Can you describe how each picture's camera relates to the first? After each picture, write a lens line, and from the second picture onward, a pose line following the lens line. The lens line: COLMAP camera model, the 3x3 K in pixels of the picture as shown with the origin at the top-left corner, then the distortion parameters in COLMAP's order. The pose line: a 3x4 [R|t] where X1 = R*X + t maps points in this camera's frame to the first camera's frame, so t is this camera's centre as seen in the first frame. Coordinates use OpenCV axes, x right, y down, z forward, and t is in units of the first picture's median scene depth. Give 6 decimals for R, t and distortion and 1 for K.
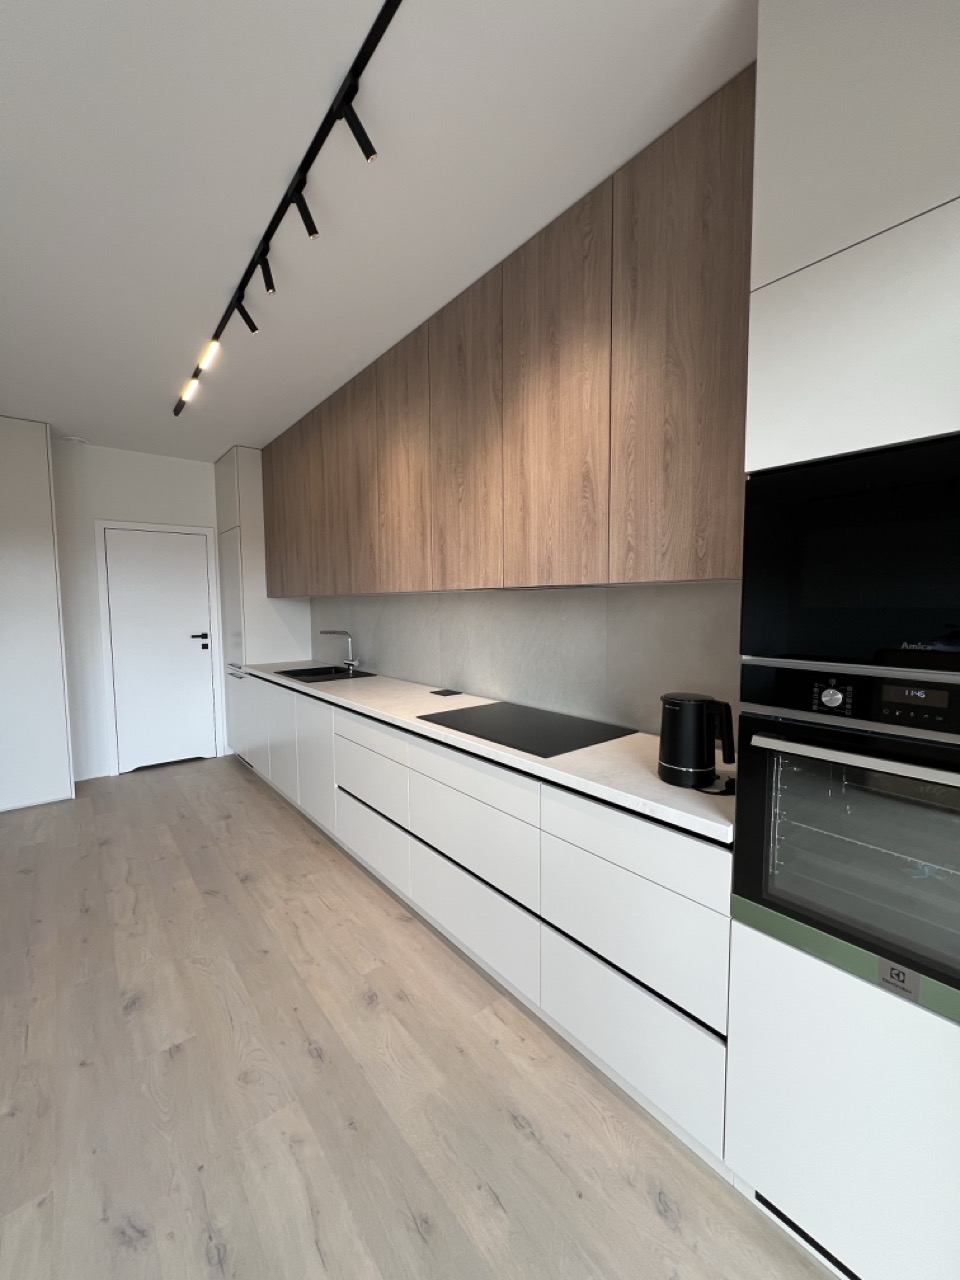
lens RADIAL K [[511.7, 0, 477.4], [0, 511.7, 640.0], [0, 0, 1]] dist [0.000163, -0.000084]
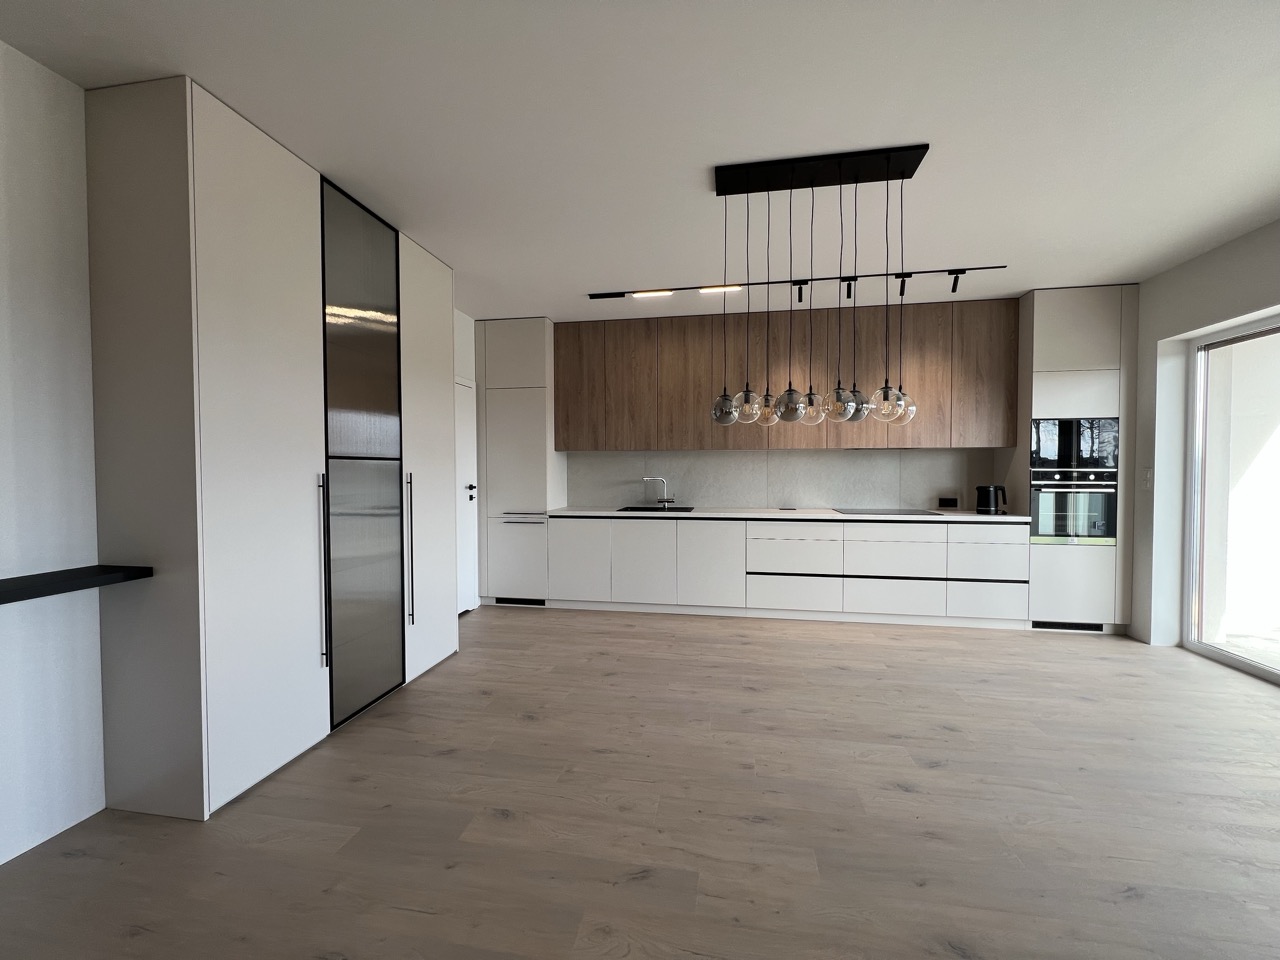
lens RADIAL K [[511.7, 0, 640.6], [0, 511.7, 482.4], [0, 0, 1]] dist [0.000163, -0.000084]
pose [[0.753009, -0.008268, 0.657958, -1.484509], [0.043106, 0.998393, -0.036788, 0.053630], [-0.656597, 0.056064, 0.752155, 0.038722]]
